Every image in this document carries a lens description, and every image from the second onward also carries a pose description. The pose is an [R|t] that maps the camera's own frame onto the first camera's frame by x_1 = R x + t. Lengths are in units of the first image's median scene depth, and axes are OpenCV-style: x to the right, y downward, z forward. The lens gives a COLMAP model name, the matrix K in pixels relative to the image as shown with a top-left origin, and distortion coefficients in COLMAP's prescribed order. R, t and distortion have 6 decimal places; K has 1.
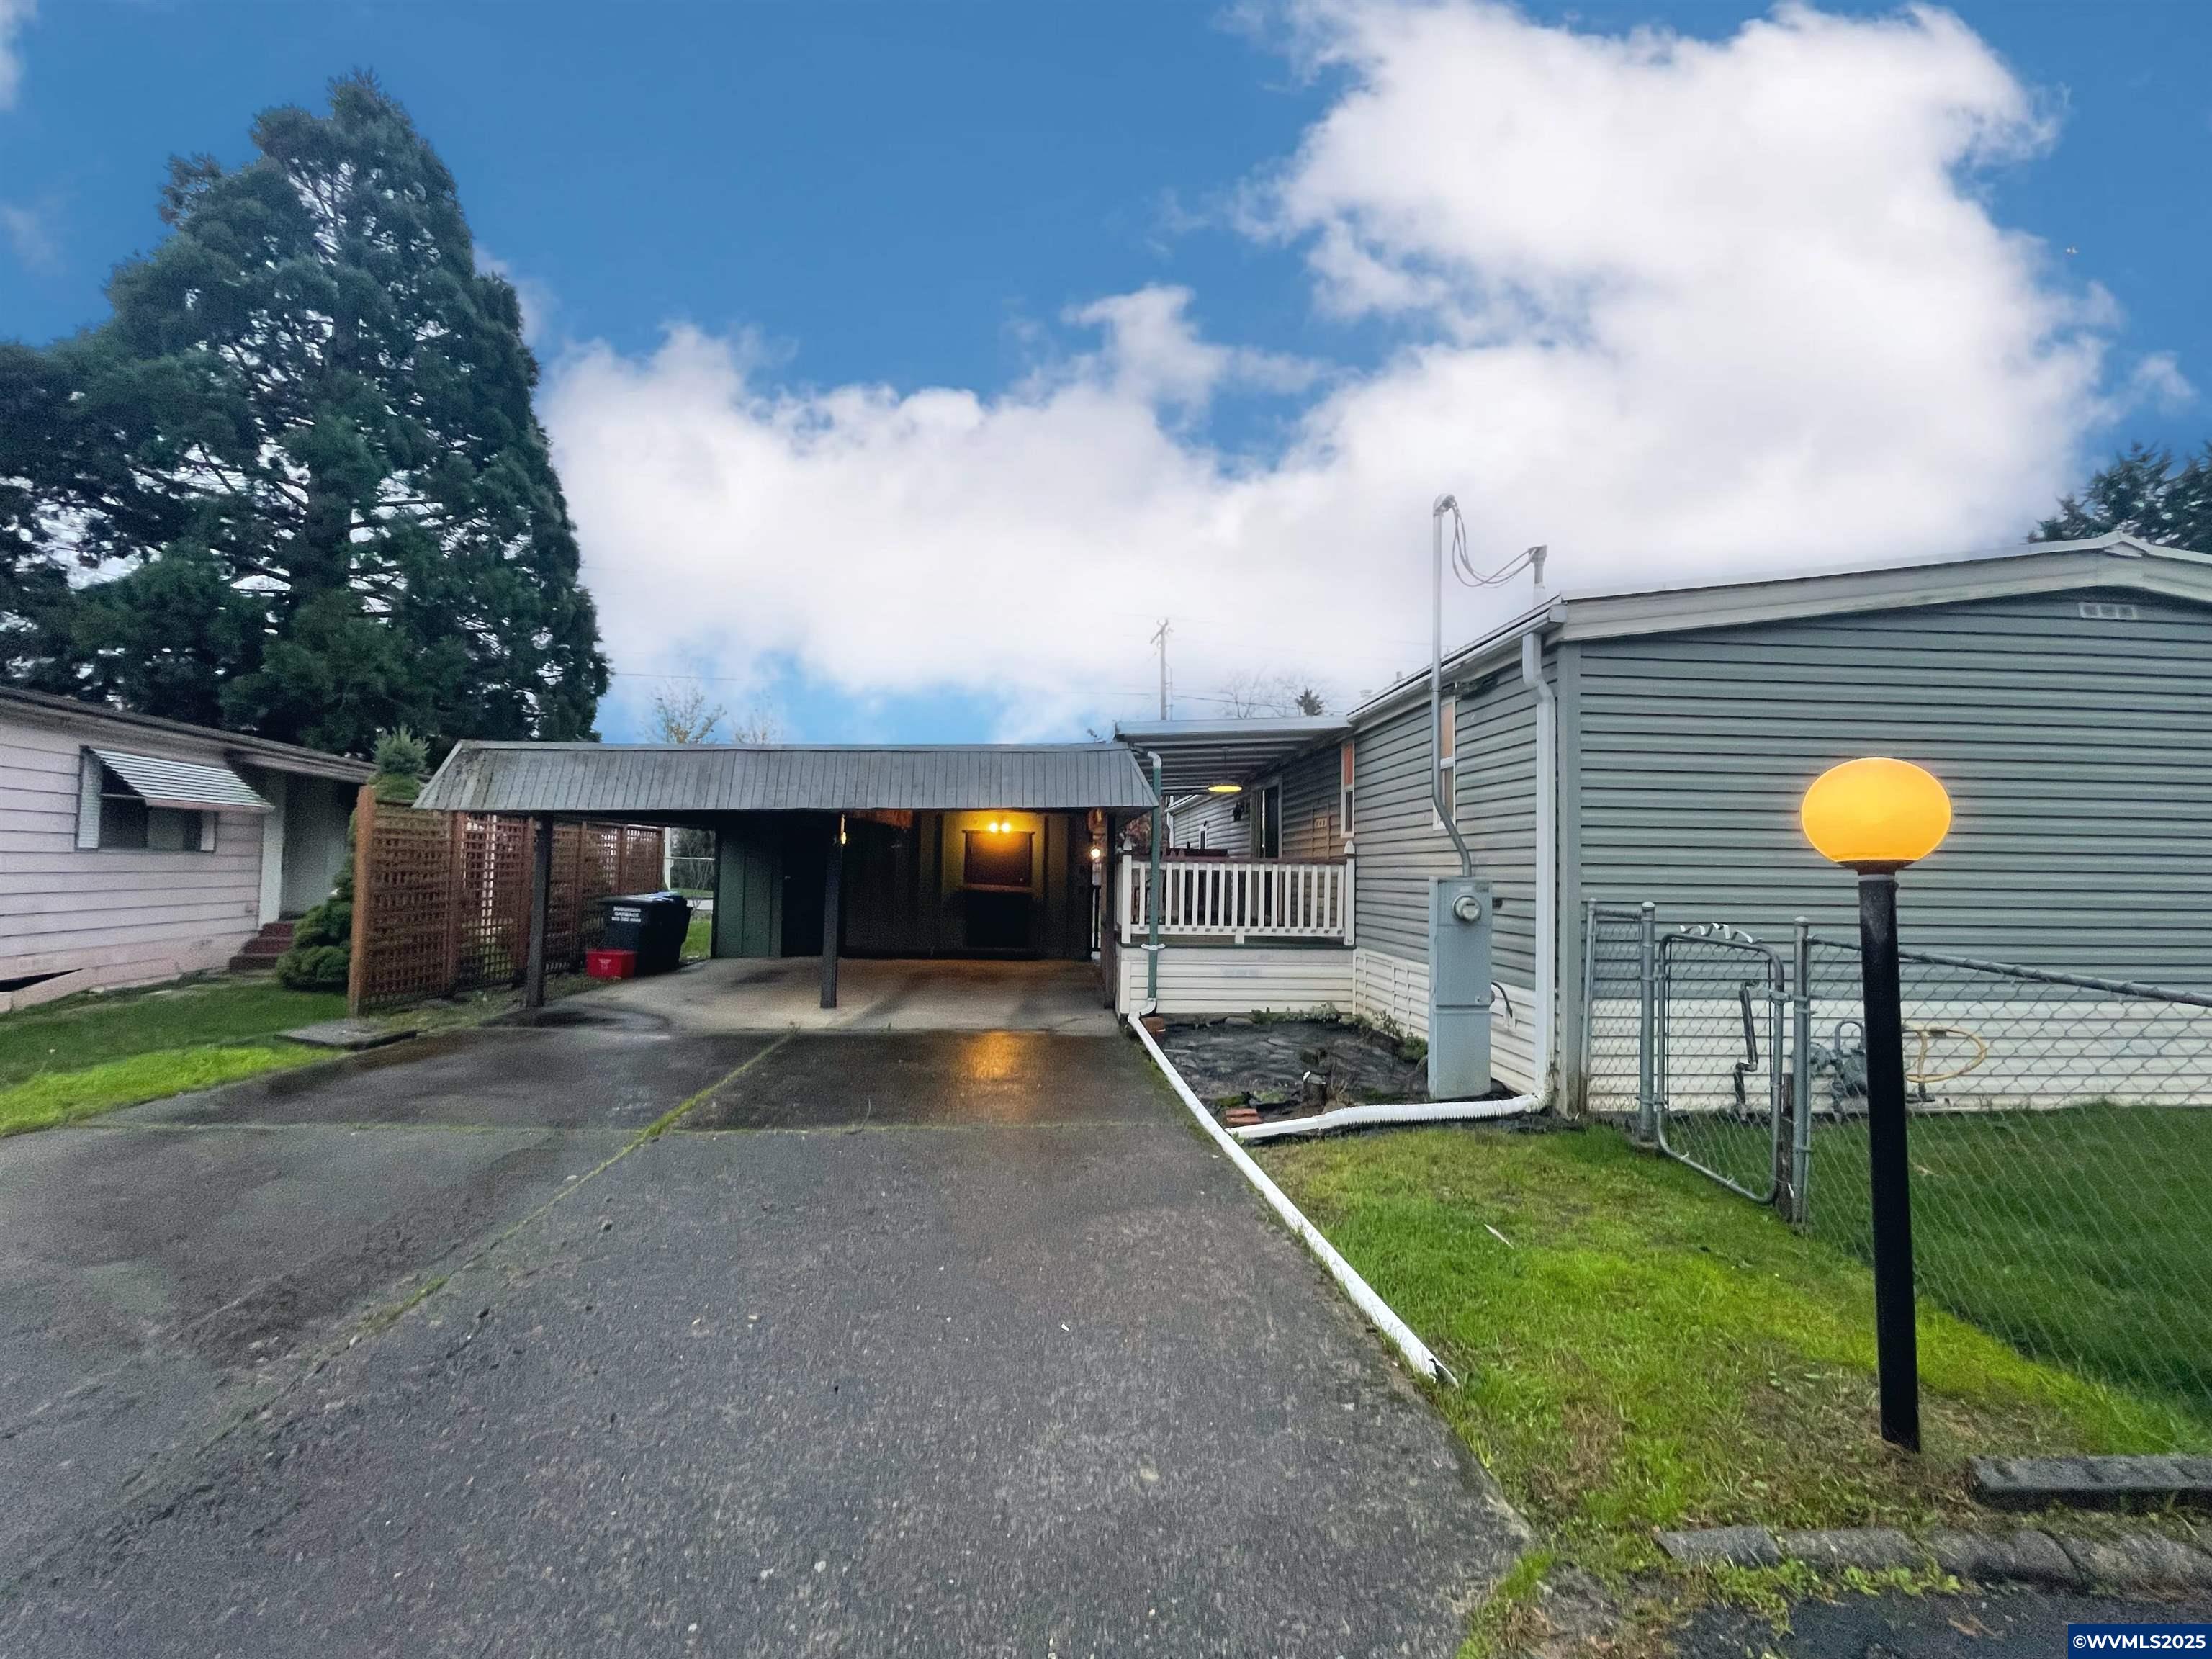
lens RADIAL K [[889.5, 0, 1104.6], [0, 889.5, 837.0], [0, 0, 1]] dist [-0.000642, -0.001195]
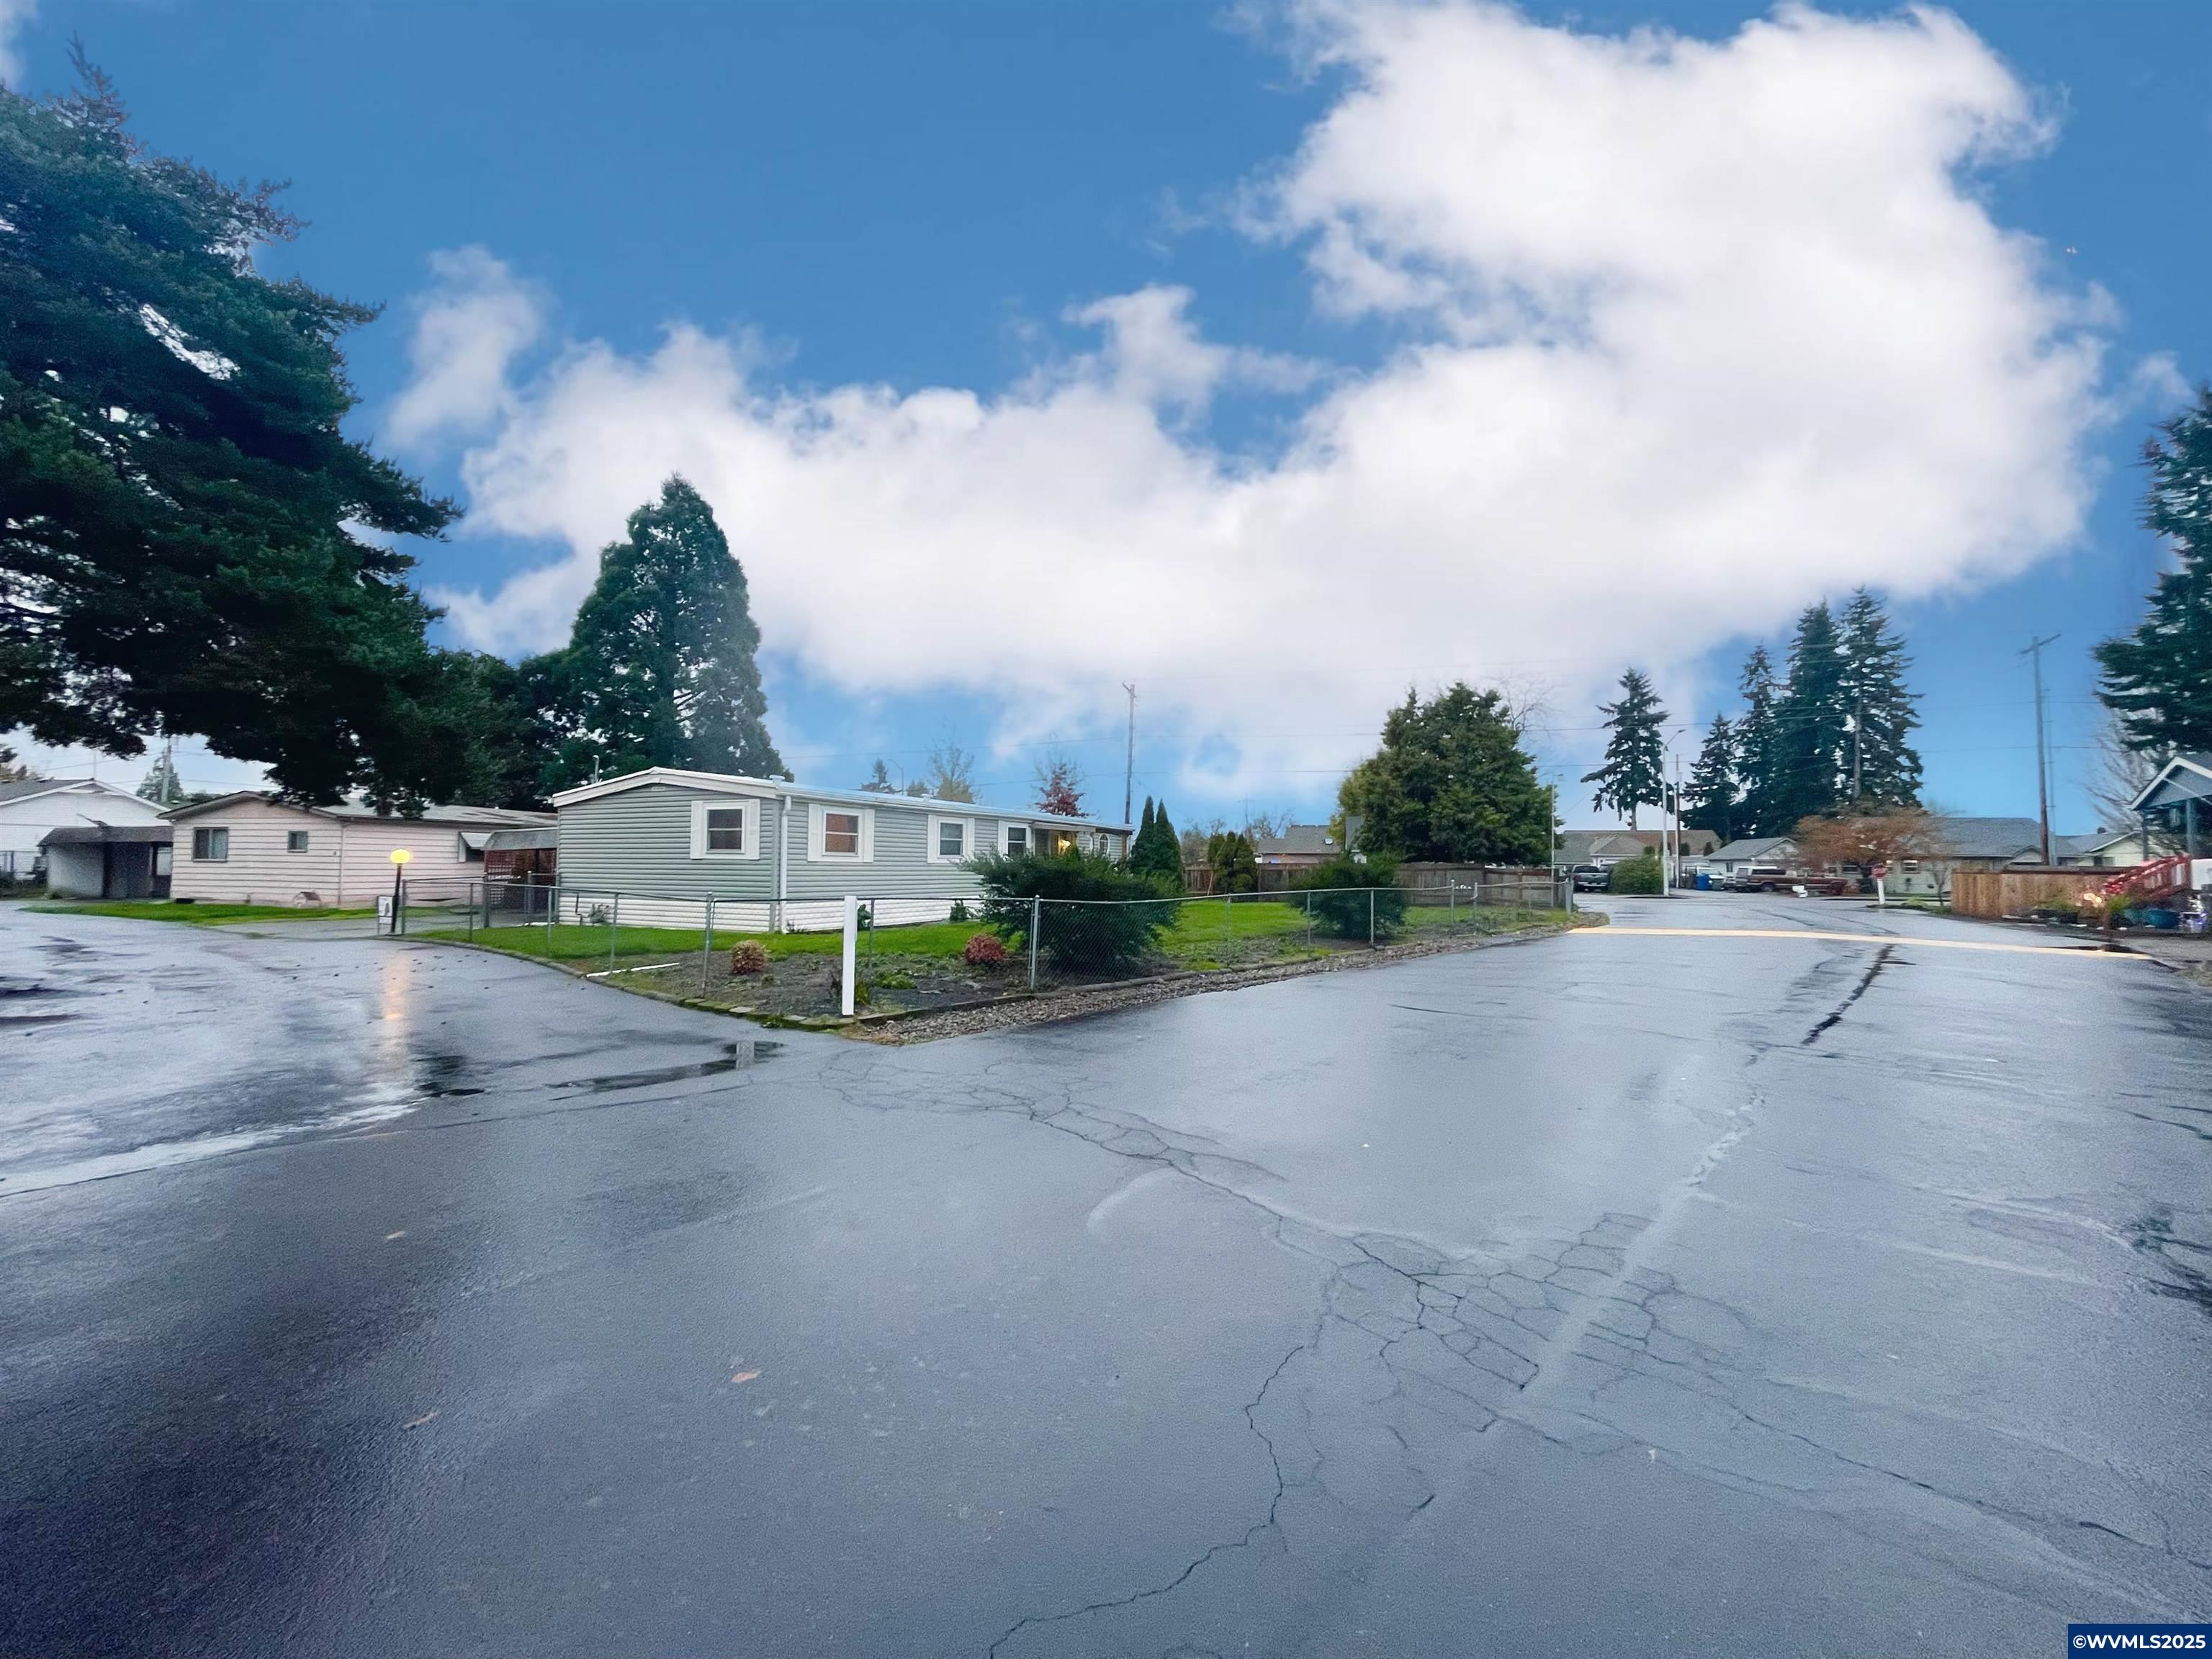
lens RADIAL K [[889.5, 0, 1107.9], [0, 889.5, 831.3], [0, 0, 1]] dist [-0.000642, -0.001195]
pose [[0.868381, -0.026619, -0.495182, 2.850655], [0.023829, 0.999645, -0.011948, -0.002471], [0.495324, -0.001425, 0.868707, -0.758331]]
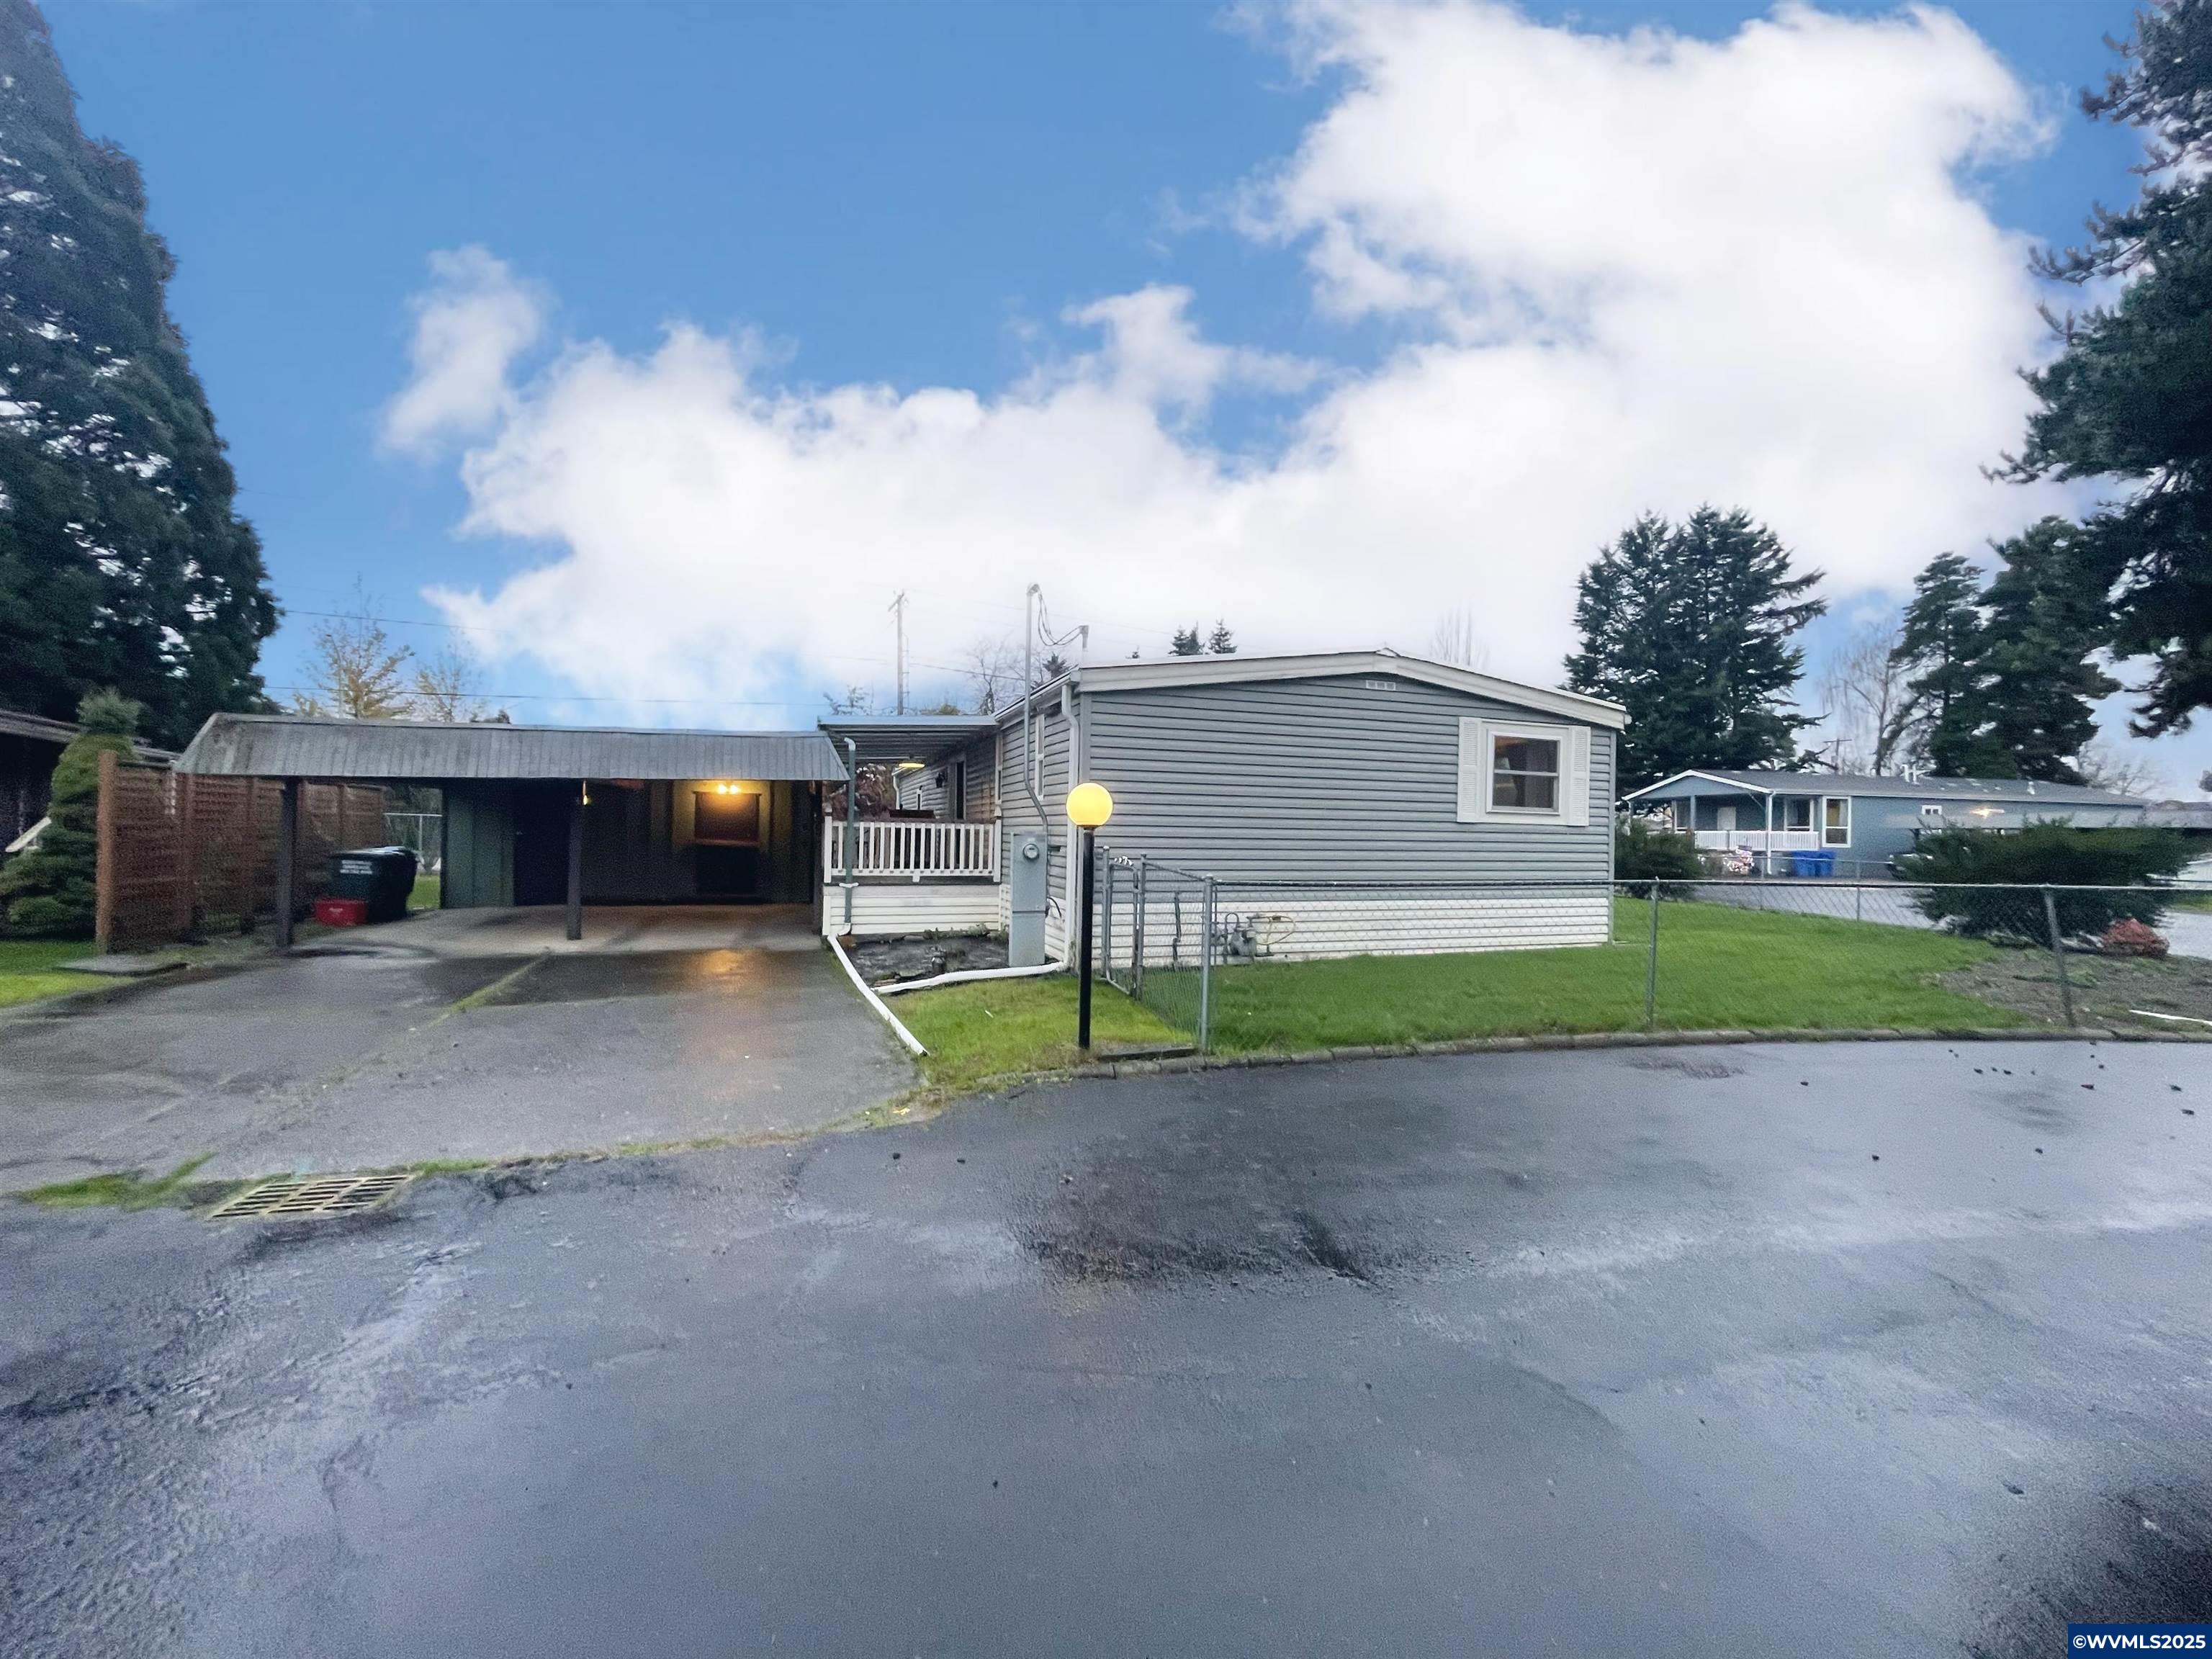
lens RADIAL K [[889.5, 0, 1108.6], [0, 889.5, 831.2], [0, 0, 1]] dist [-0.000642, -0.001195]
pose [[0.962171, 0.001238, 0.272444, 0.065589], [-0.012607, 0.999121, 0.039985, -0.015302], [-0.272155, -0.041907, 0.961340, -0.385567]]
